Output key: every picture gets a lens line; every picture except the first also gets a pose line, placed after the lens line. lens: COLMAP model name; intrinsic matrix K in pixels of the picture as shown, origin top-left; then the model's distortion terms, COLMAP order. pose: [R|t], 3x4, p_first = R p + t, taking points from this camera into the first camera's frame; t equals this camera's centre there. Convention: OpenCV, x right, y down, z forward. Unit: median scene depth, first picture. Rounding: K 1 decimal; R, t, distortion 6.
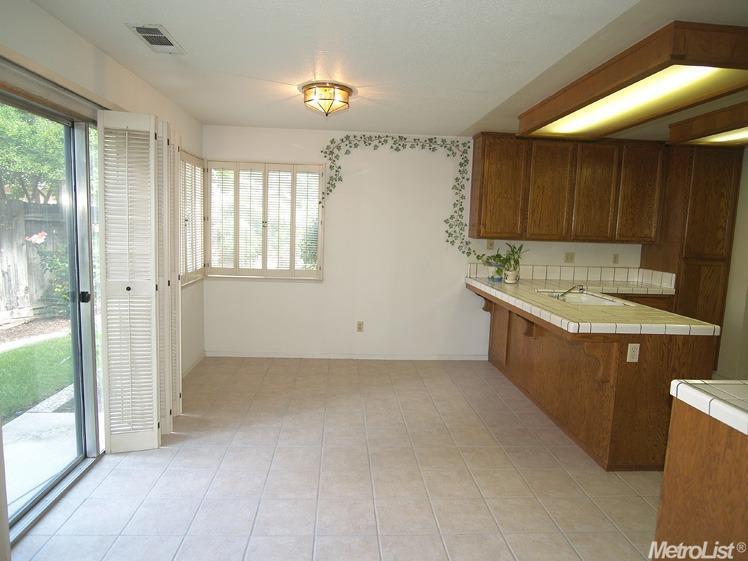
lens RADIAL K [[474.0, 0, 367.3], [0, 474.0, 280.0], [0, 0, 1]] dist [-0.026954, 0.003661]
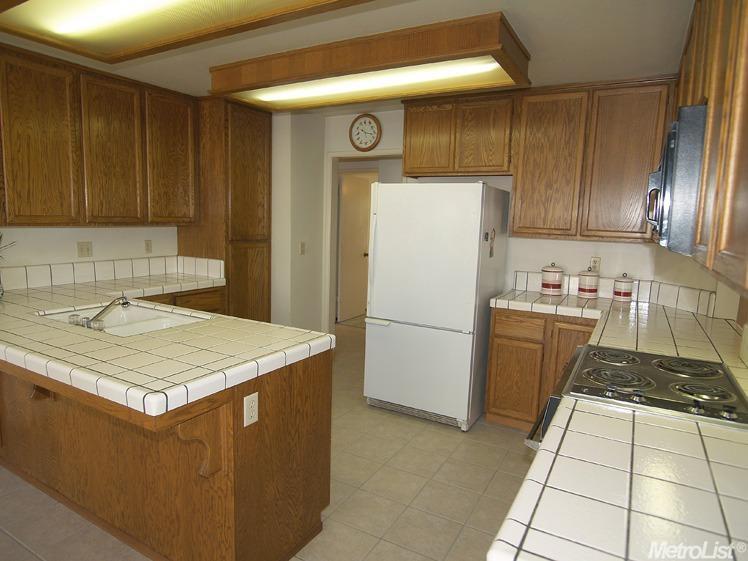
lens RADIAL K [[474.0, 0, 367.3], [0, 474.0, 280.0], [0, 0, 1]] dist [-0.026954, 0.003661]
pose [[0.551183, -0.125763, 0.824852, 0.097650], [0.088977, 0.991798, 0.091760, -0.032364], [-0.829627, 0.022816, 0.557852, 0.313812]]
